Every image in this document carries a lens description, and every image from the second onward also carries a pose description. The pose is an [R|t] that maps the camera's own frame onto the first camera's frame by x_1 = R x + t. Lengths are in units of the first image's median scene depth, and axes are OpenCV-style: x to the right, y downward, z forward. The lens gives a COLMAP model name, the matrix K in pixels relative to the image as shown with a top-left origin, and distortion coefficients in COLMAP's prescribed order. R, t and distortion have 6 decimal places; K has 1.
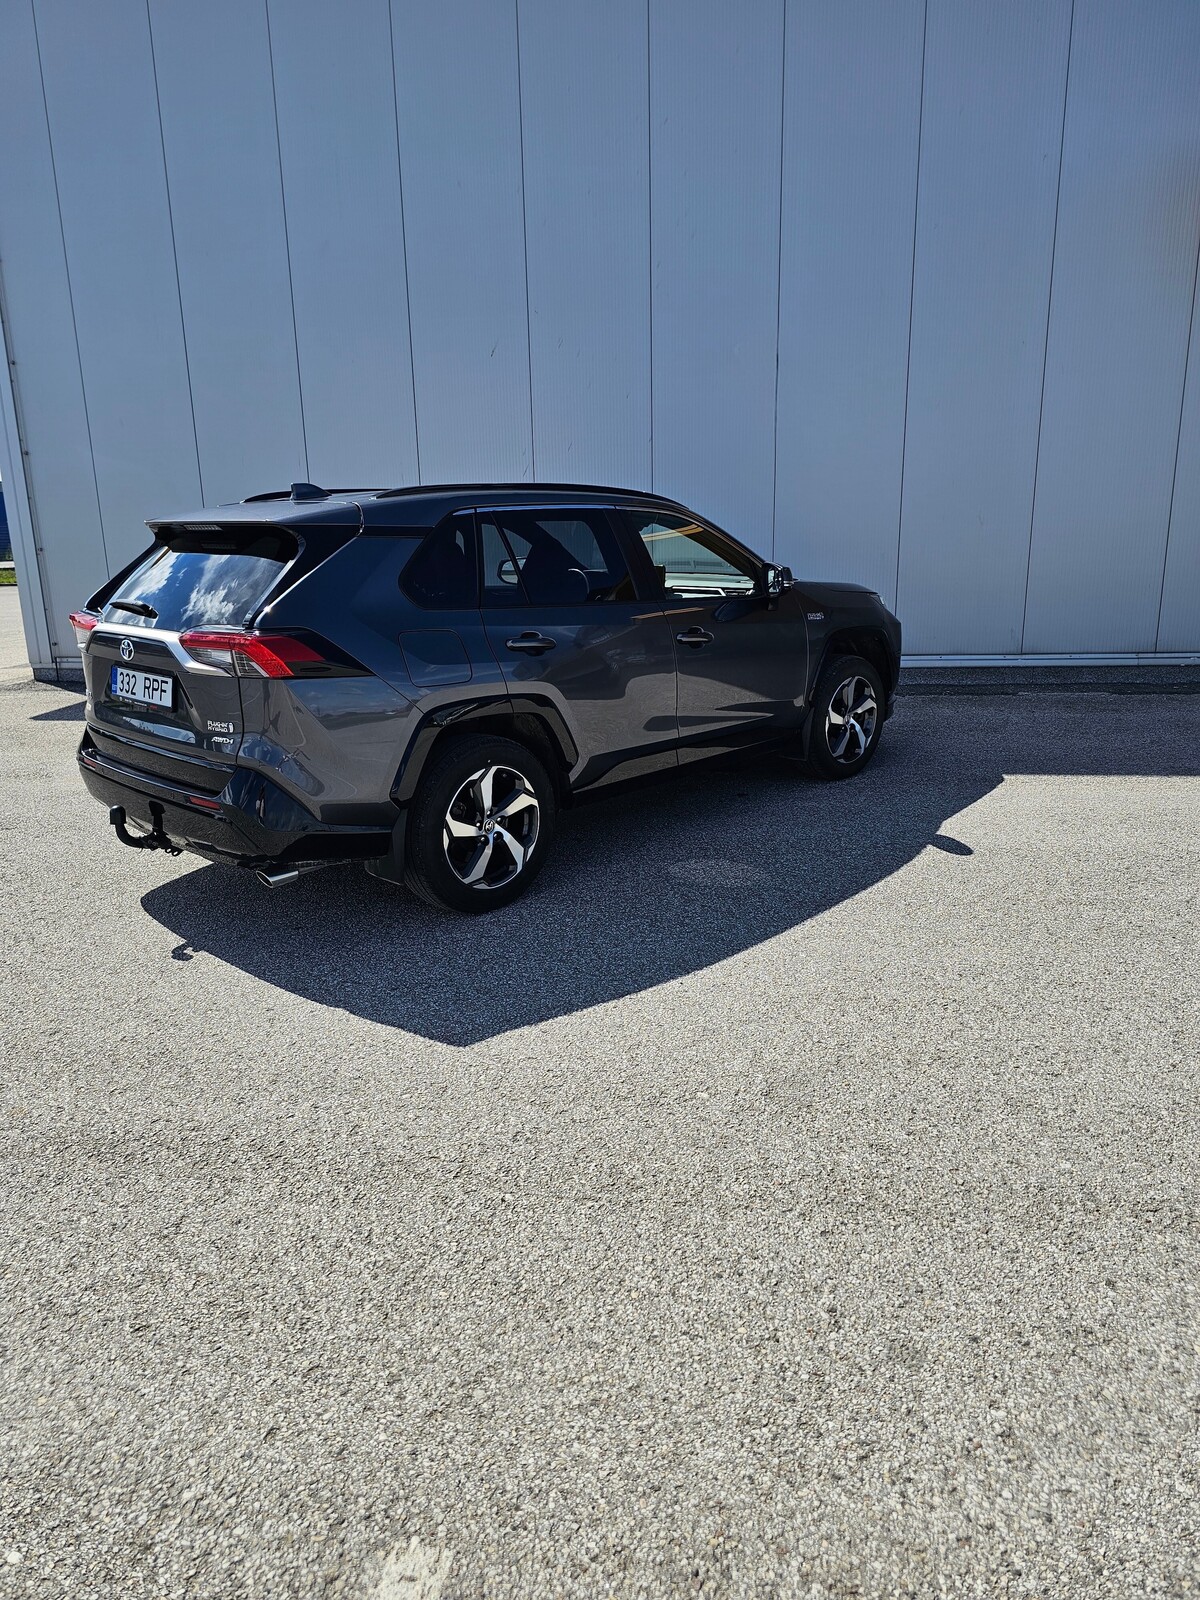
lens RADIAL K [[1172.1, 0, 600.0], [0, 1172.1, 800.0], [0, 0, 1]] dist [0.059737, -0.002651]
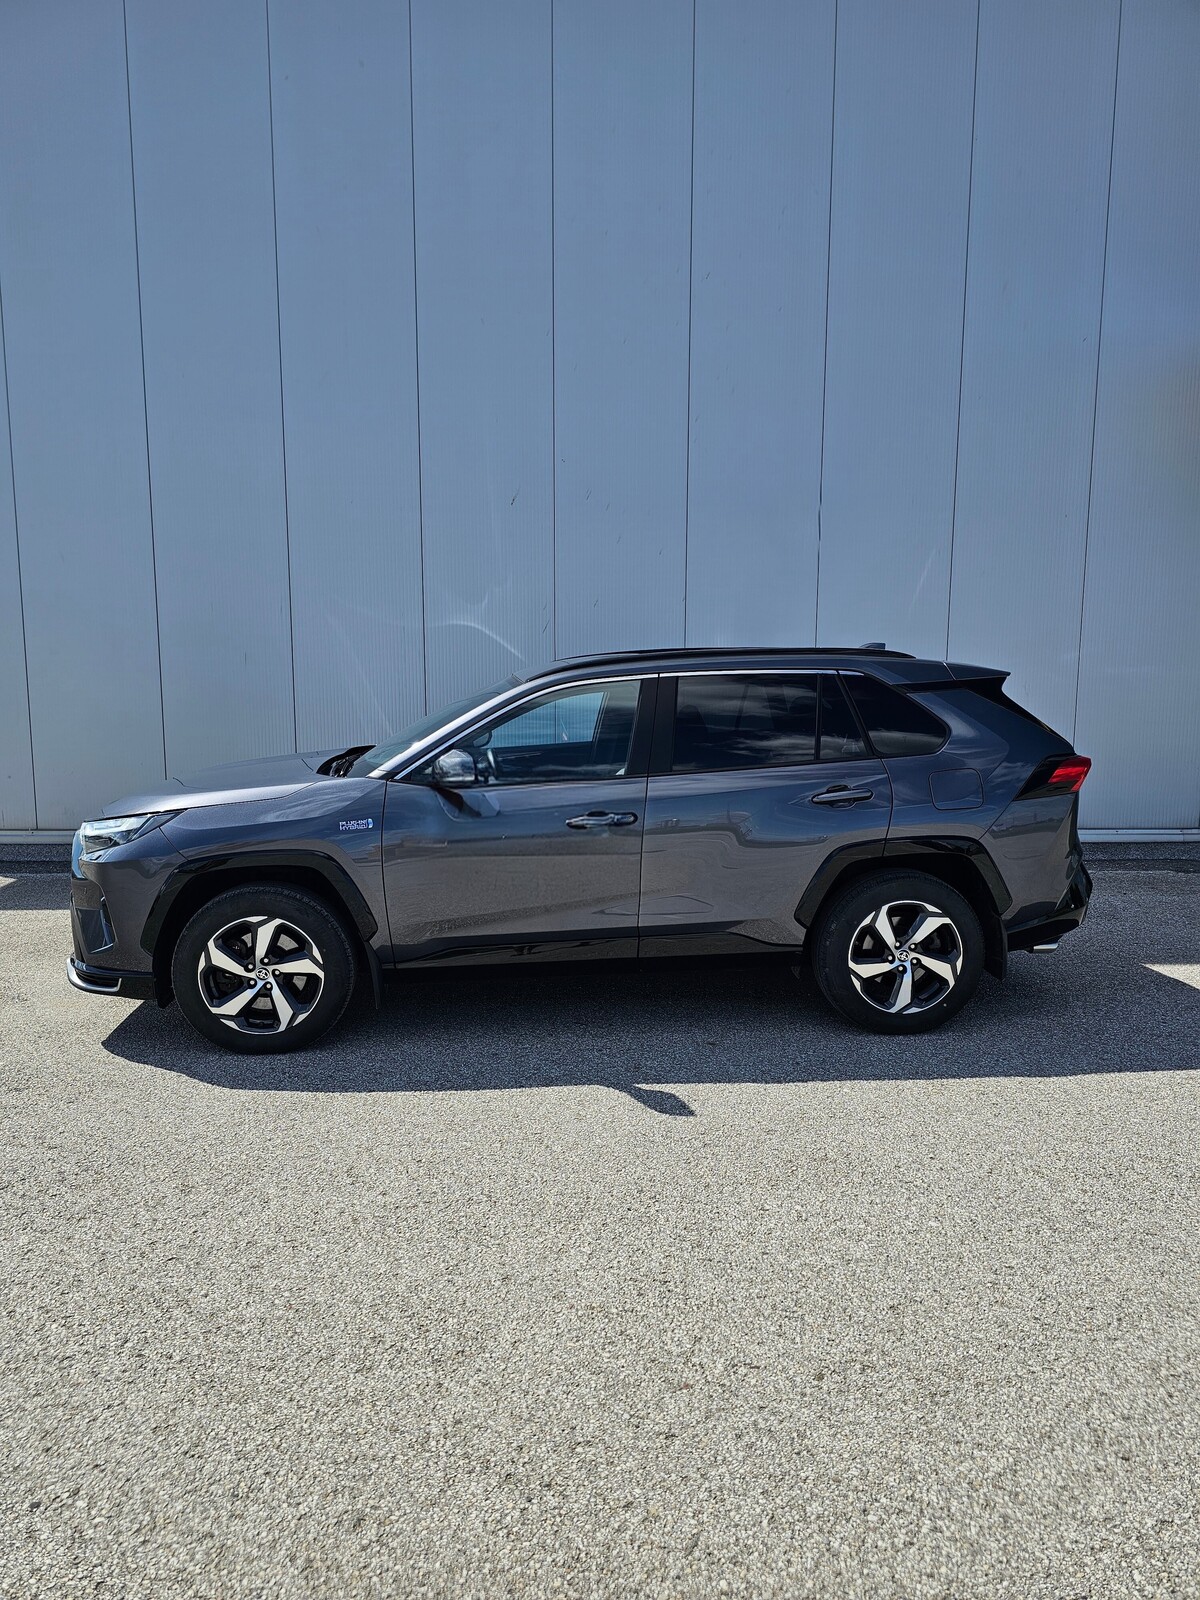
lens RADIAL K [[1172.1, 0, 600.0], [0, 1172.1, 800.0], [0, 0, 1]] dist [0.059737, -0.002651]
pose [[0.986605, 0.002333, 0.163112, -0.556070], [0.018817, 0.991595, -0.128002, -0.107249], [-0.162040, 0.129357, 0.978269, 0.436921]]
